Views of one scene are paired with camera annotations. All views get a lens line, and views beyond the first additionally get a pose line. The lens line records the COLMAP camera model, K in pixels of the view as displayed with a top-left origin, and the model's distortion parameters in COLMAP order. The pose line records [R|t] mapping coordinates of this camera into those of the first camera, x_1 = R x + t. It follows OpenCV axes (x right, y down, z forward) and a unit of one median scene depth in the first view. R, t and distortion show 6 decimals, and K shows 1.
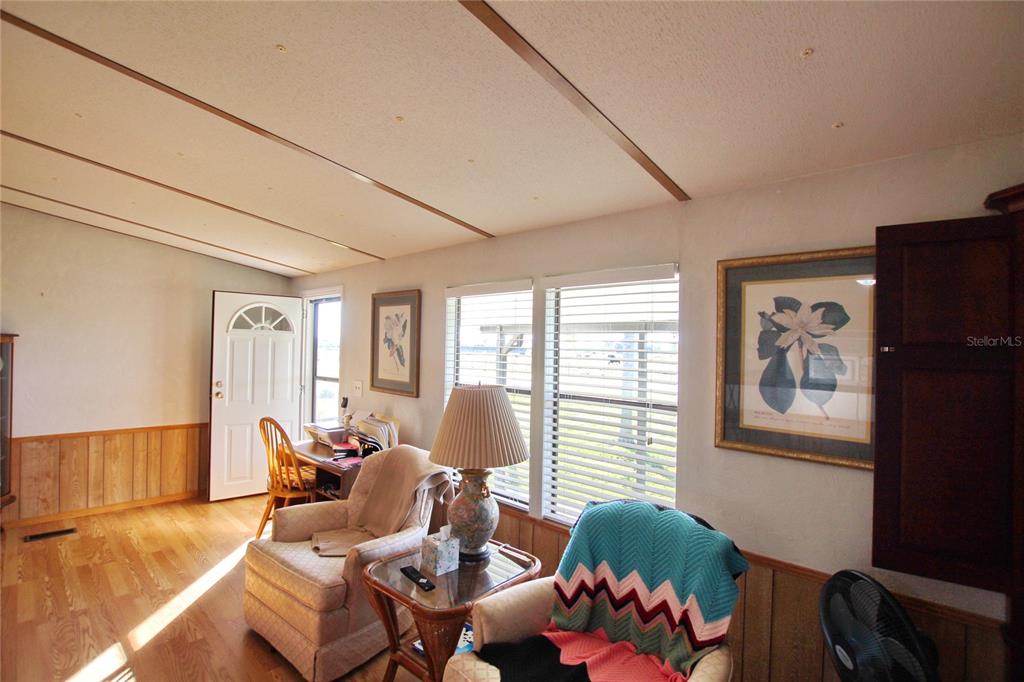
lens RADIAL K [[474.1, 0, 511.7], [0, 474.1, 341.9], [0, 0, 1]] dist [-0.030673, 0.003697]
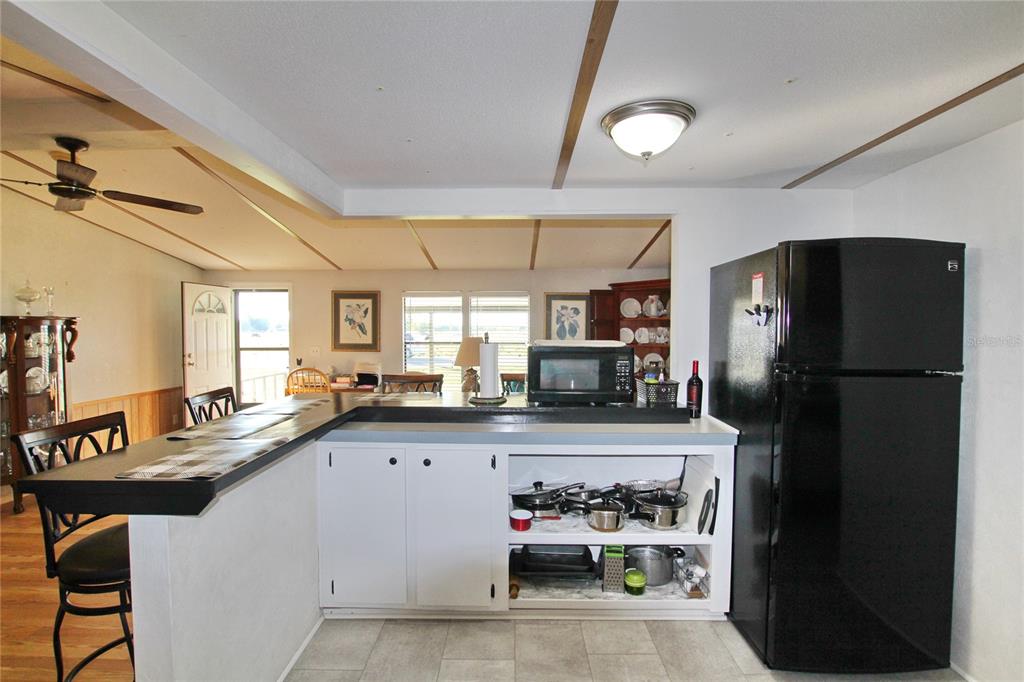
lens RADIAL K [[474.1, 0, 512.6], [0, 474.1, 342.0], [0, 0, 1]] dist [-0.030673, 0.003697]
pose [[0.743604, -0.040880, 0.667369, -0.923652], [0.008430, 0.998623, 0.051779, -0.006681], [-0.668567, -0.032877, 0.742925, -0.601361]]
